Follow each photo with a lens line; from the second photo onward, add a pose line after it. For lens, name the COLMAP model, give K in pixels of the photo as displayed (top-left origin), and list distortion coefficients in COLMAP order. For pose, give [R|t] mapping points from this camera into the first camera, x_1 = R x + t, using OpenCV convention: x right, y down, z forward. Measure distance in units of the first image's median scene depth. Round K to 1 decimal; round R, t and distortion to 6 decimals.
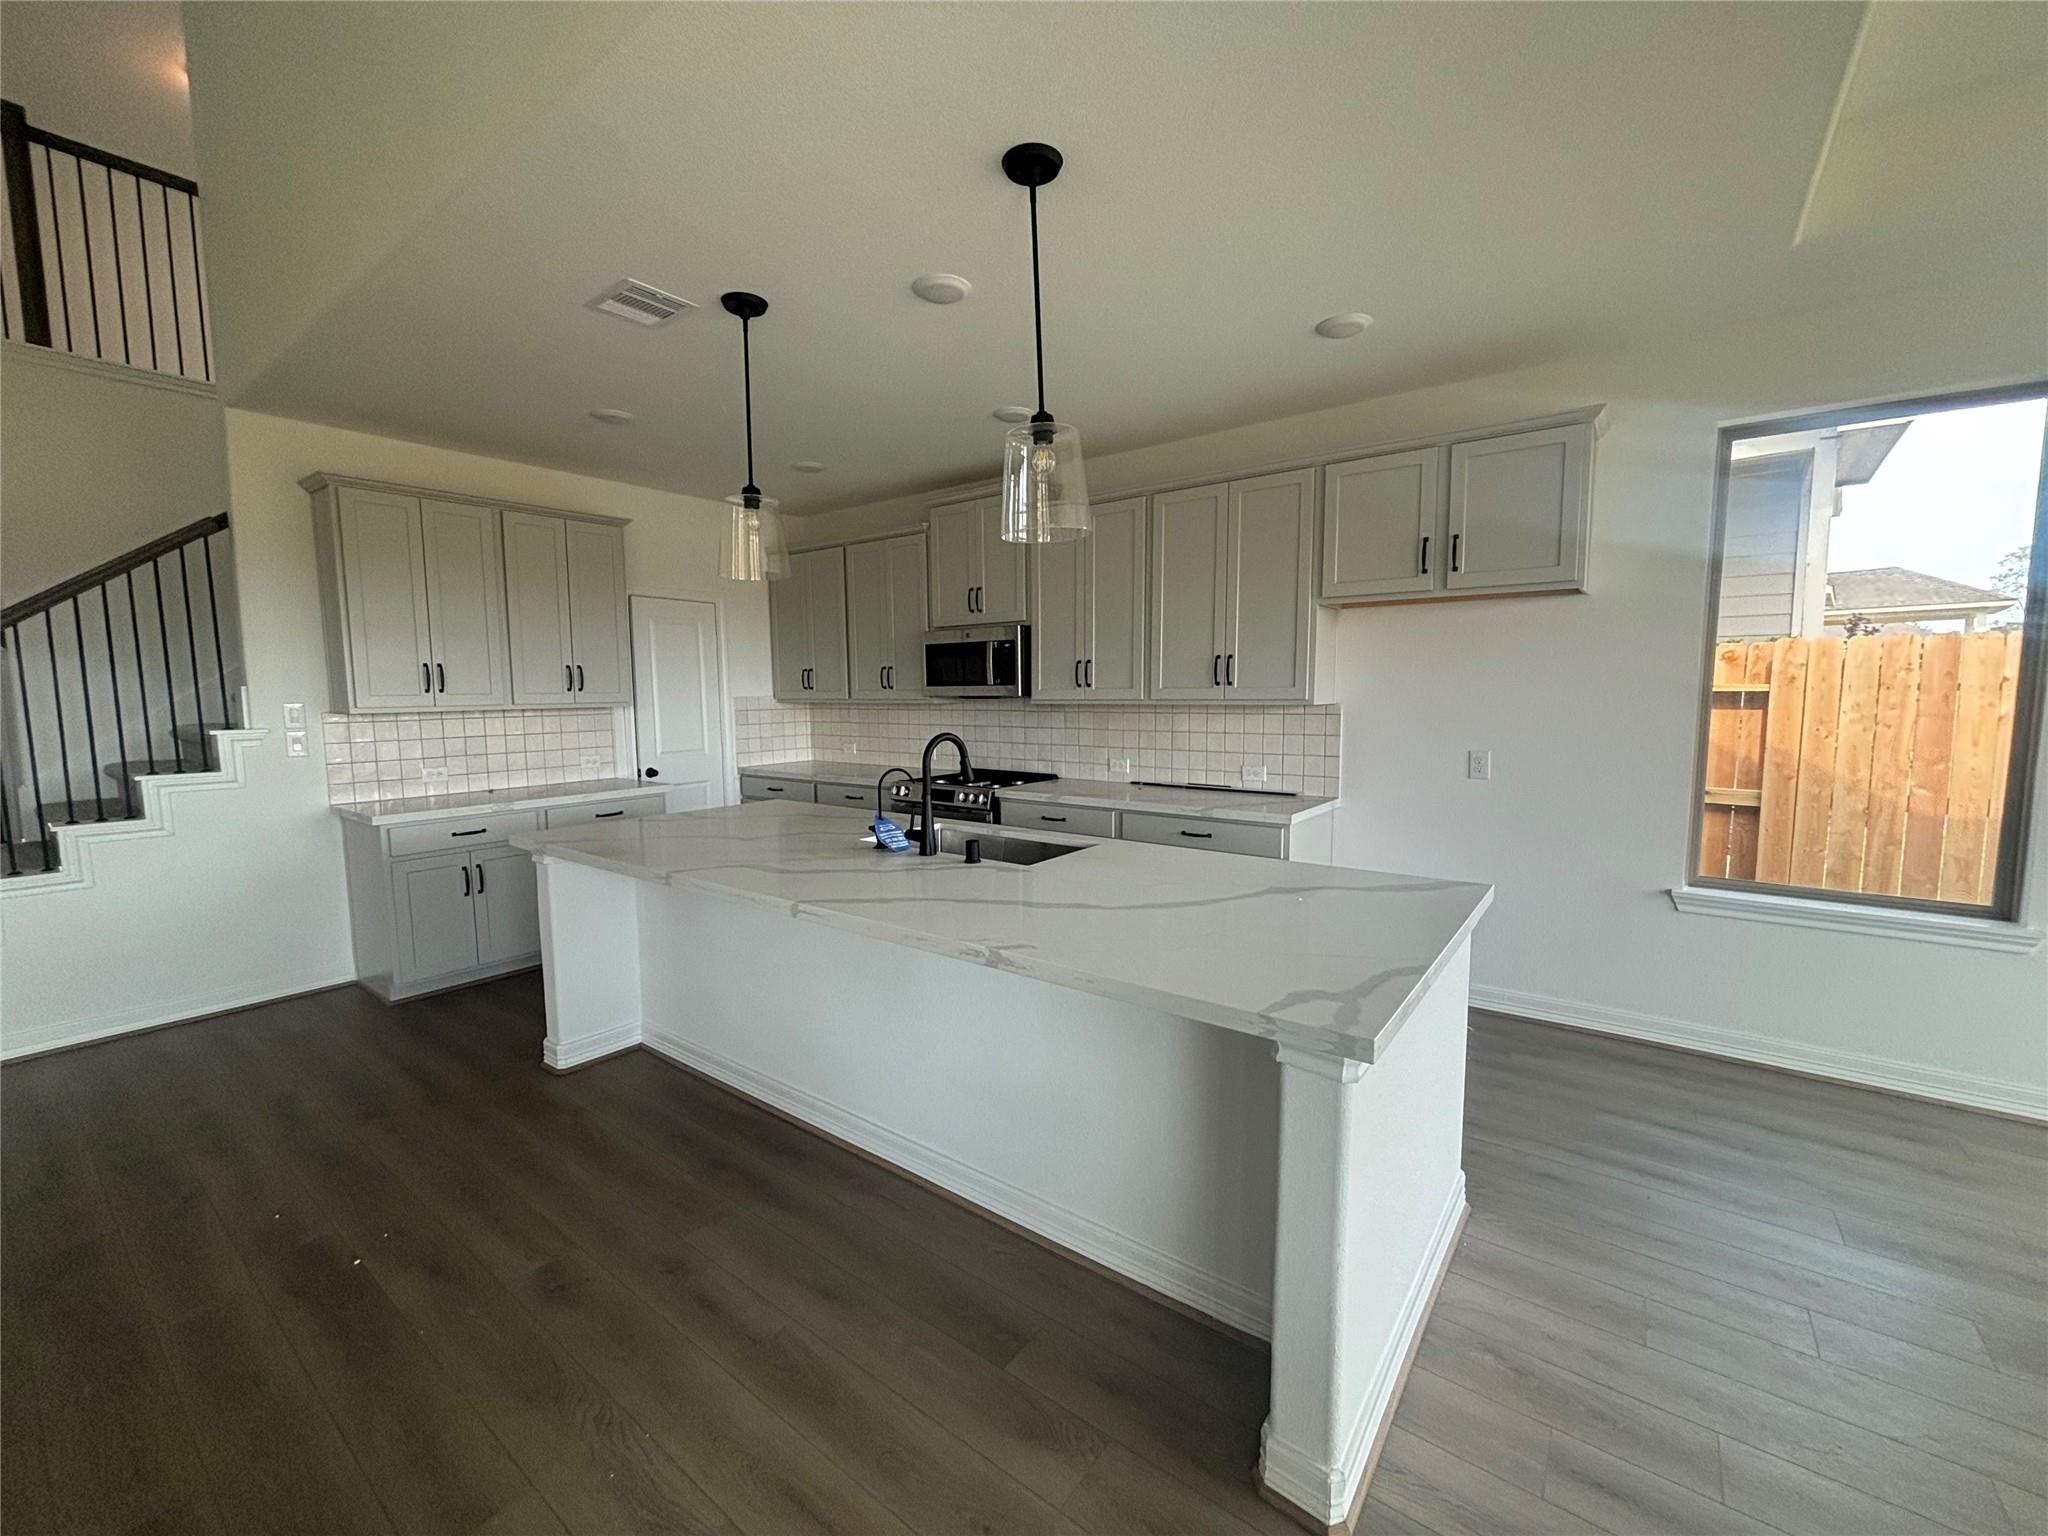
lens RADIAL K [[834.1, 0, 1024.0], [0, 834.1, 768.0], [0, 0, 1]] dist [0.002114, -0.000351]
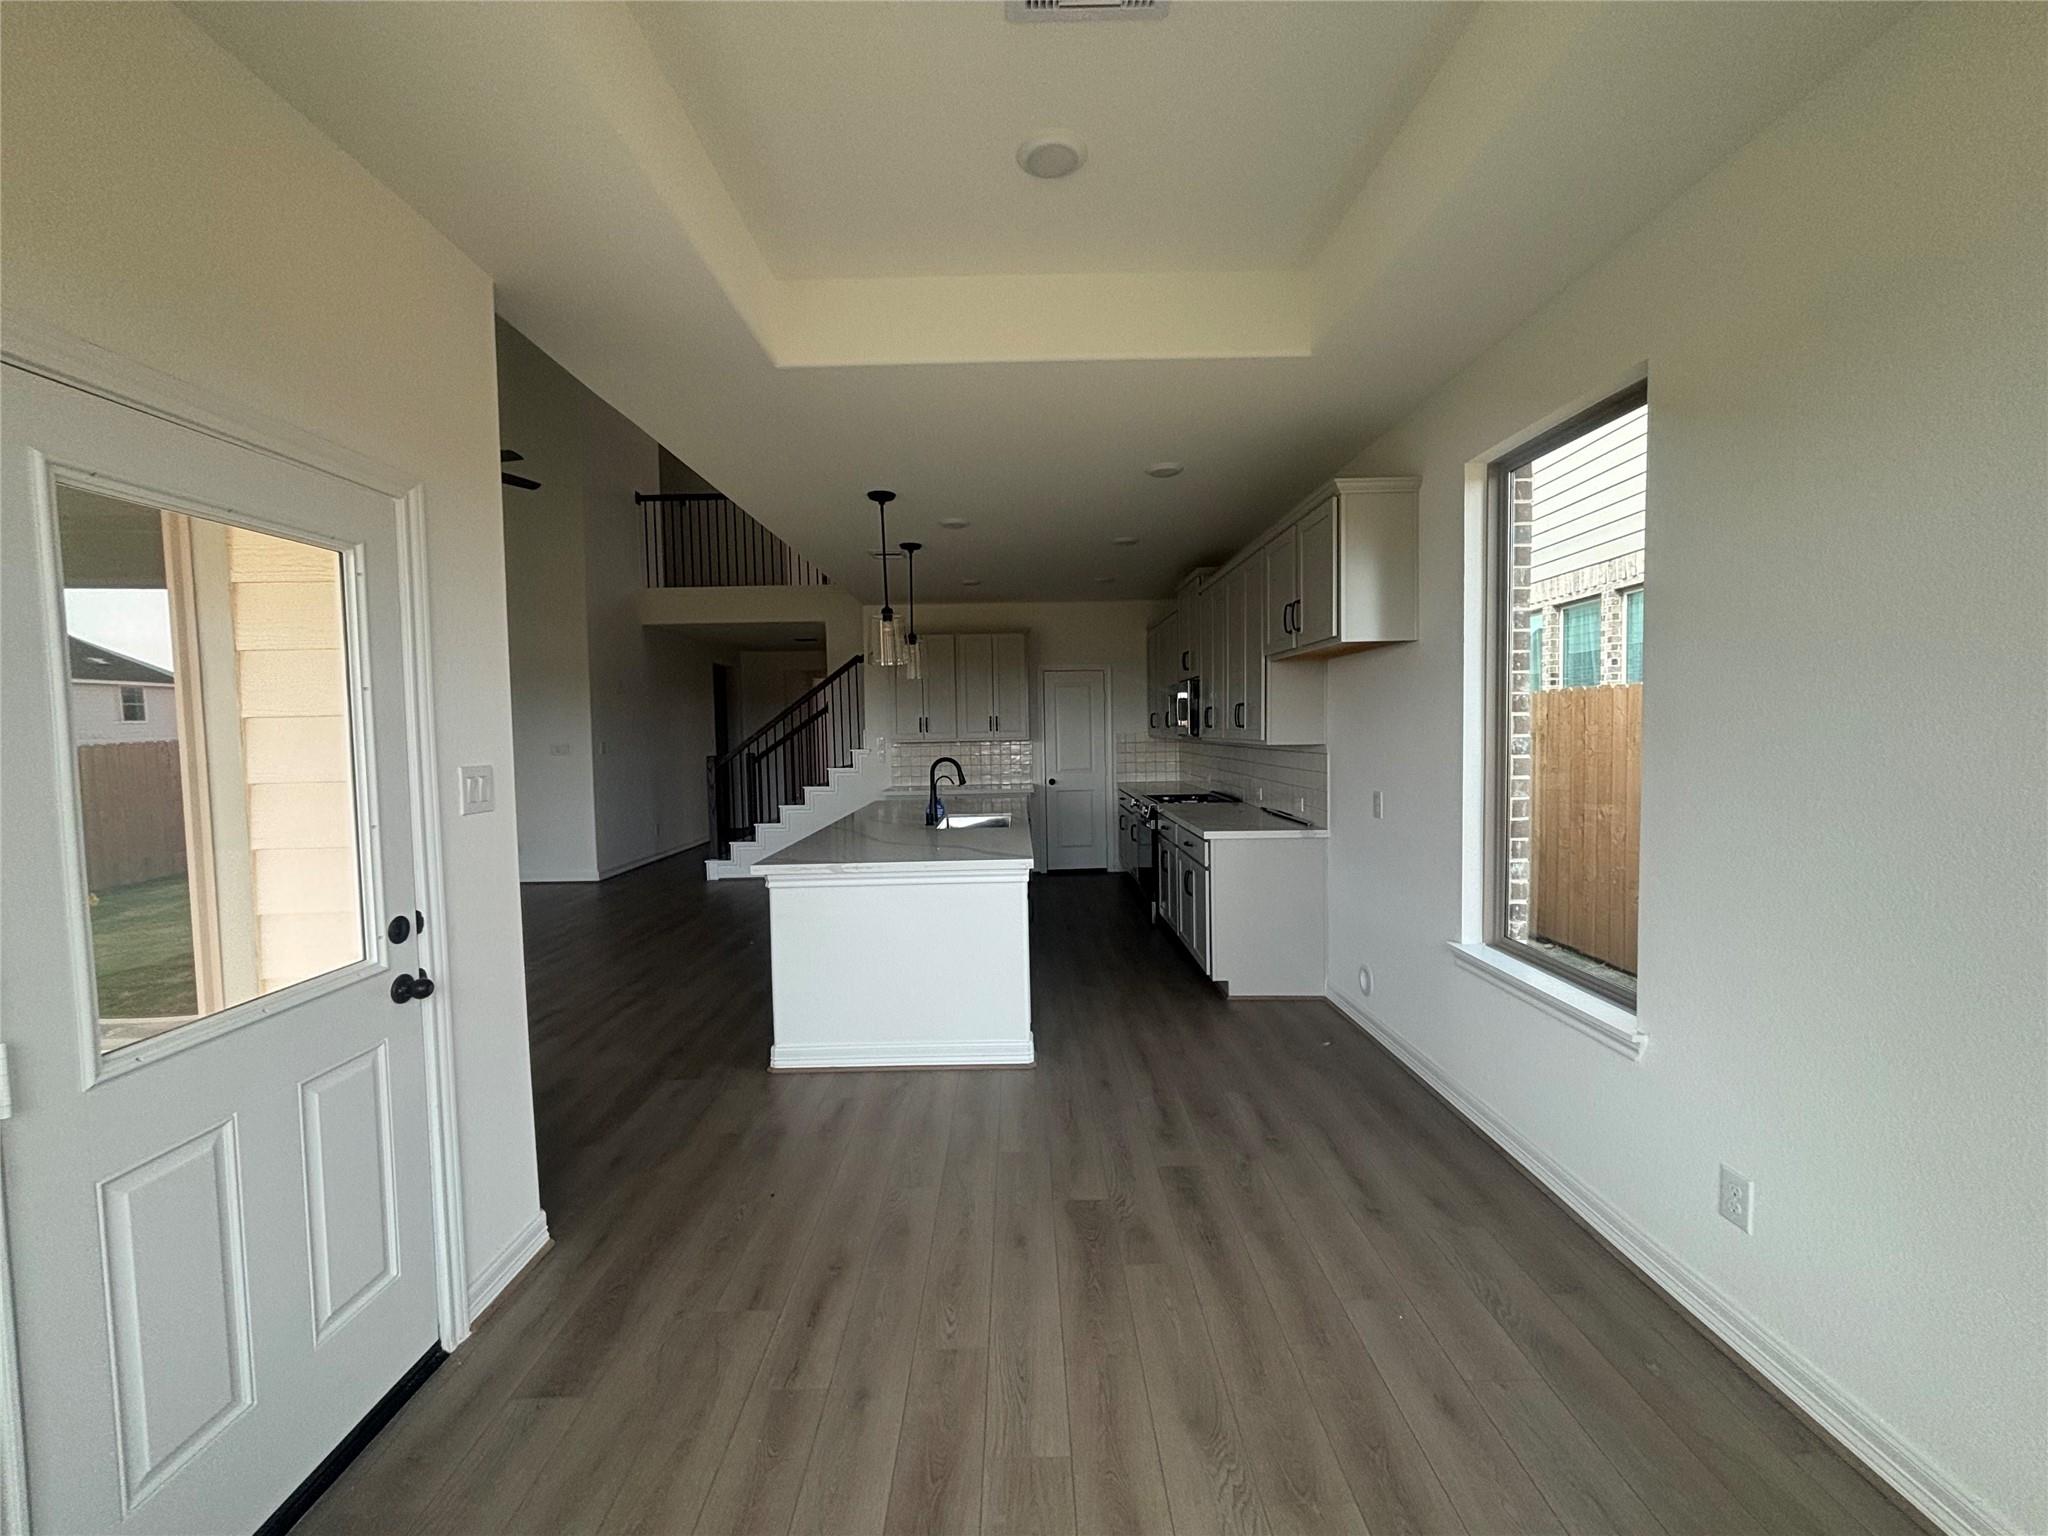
lens RADIAL K [[834.1, 0, 1024.0], [0, 834.1, 768.0], [0, 0, 1]] dist [0.002114, -0.000351]
pose [[0.607264, 0.037357, -0.793621, 0.876617], [-0.064029, 0.997946, -0.002019, -0.015909], [0.791916, 0.052041, 0.608409, 0.000061]]
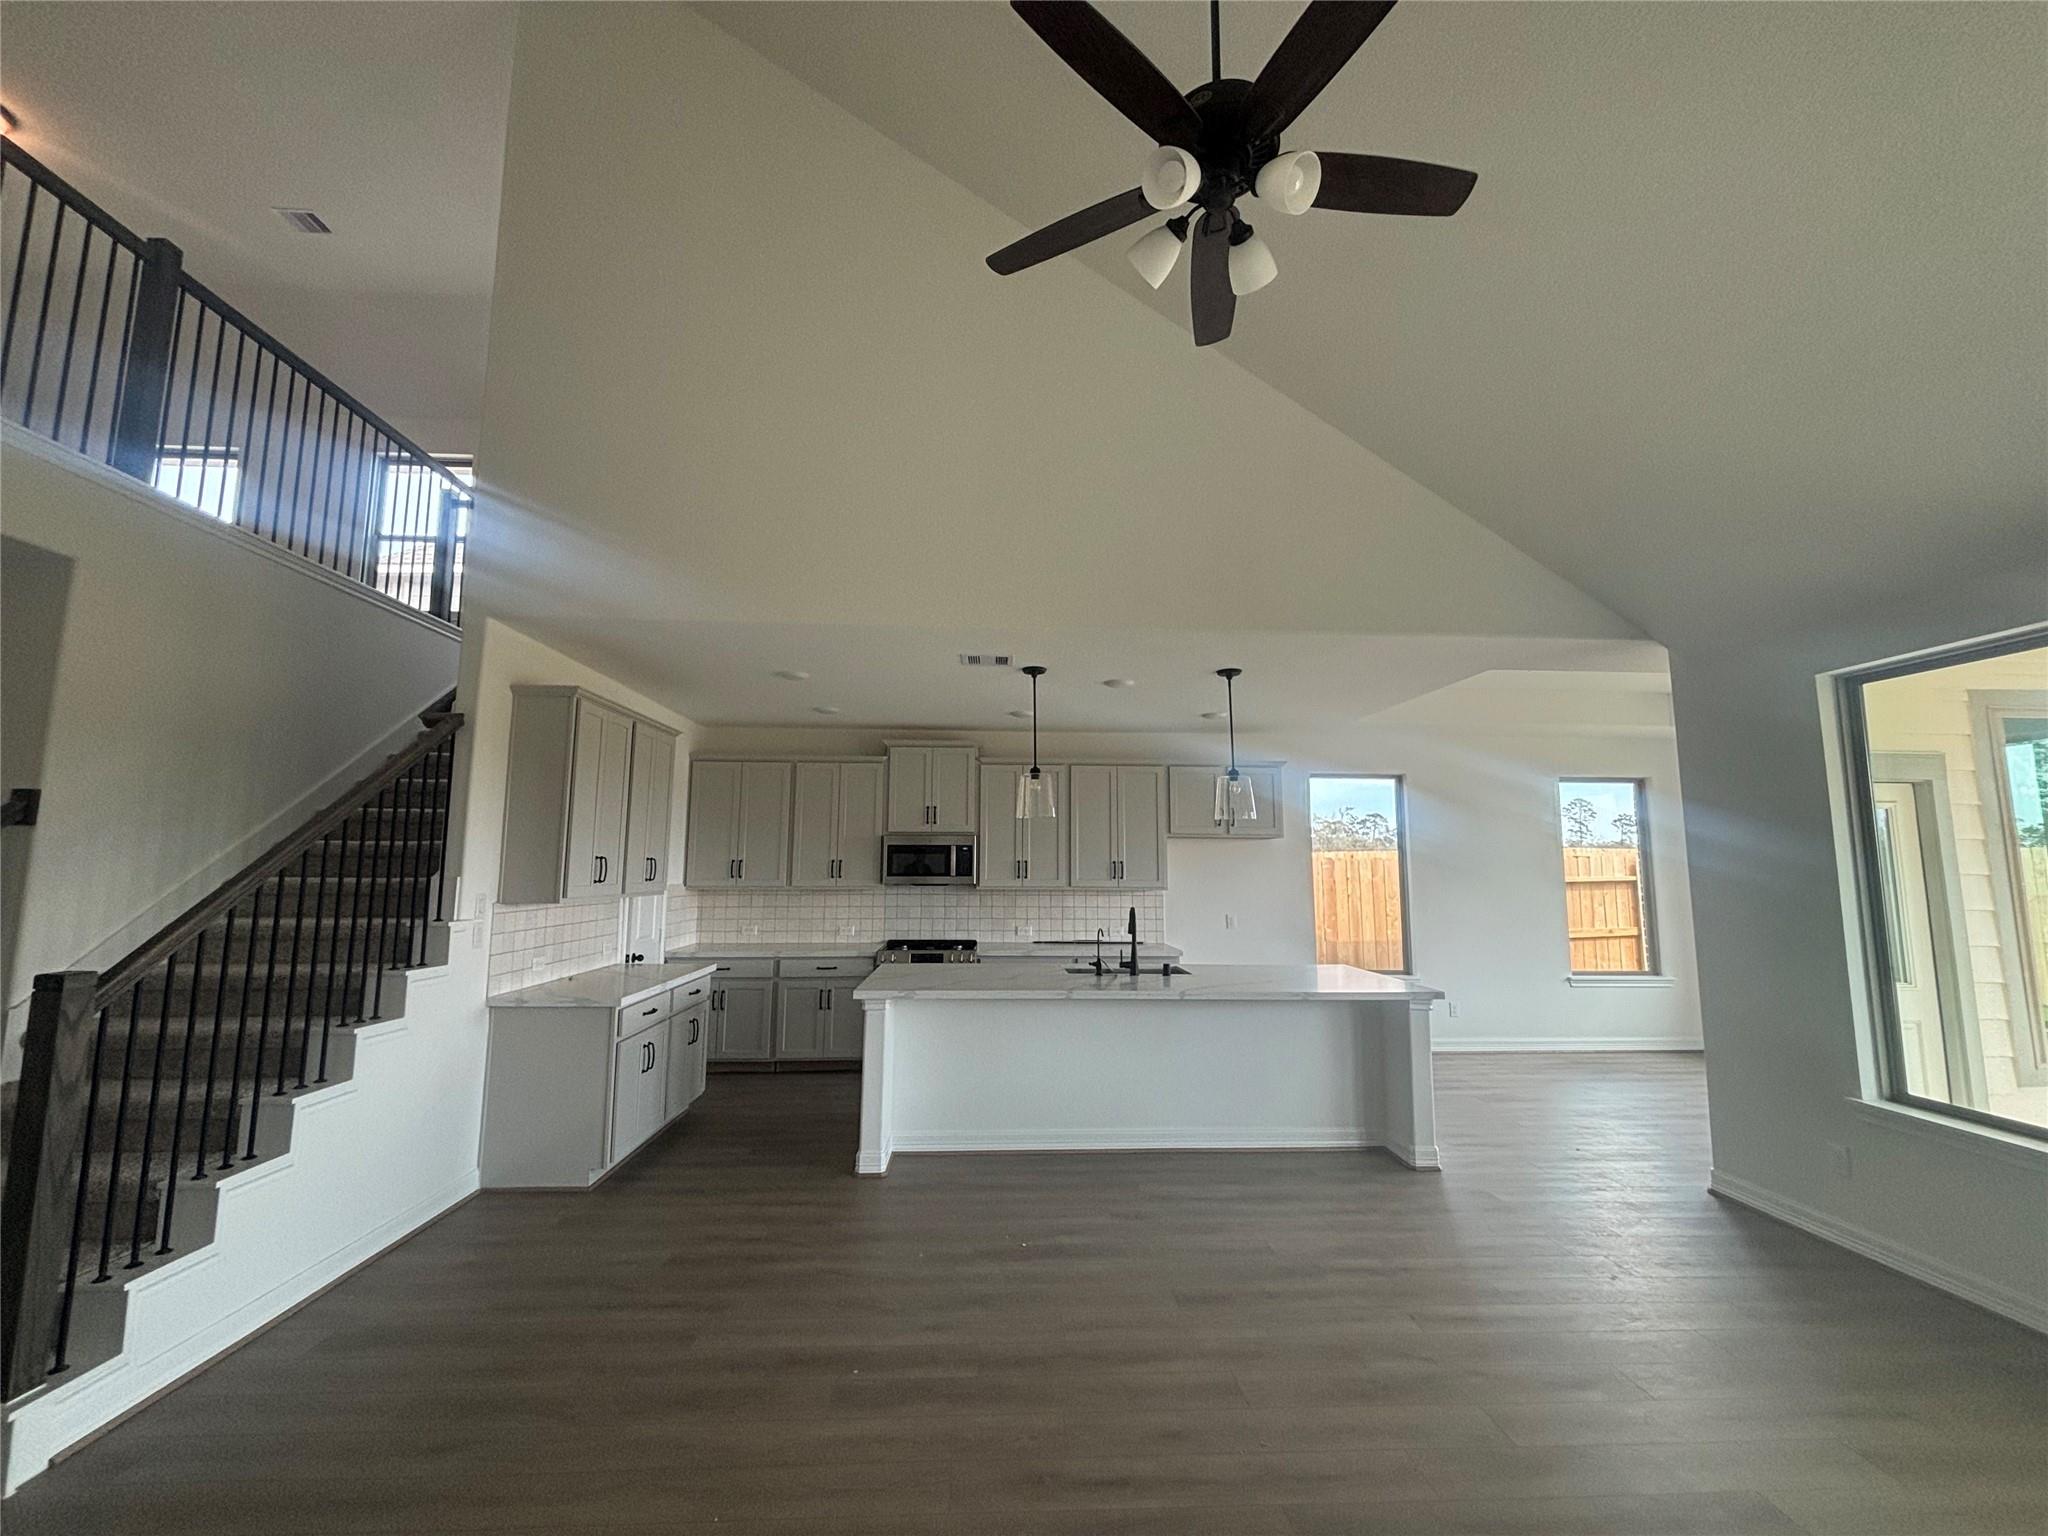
lens RADIAL K [[834.1, 0, 1024.0], [0, 834.1, 768.0], [0, 0, 1]] dist [0.002114, -0.000351]
pose [[0.767914, 0.087961, 0.634485, -0.867371], [0.051627, 0.978805, -0.198180, 0.006904], [-0.638470, 0.184941, 0.747097, -0.167199]]
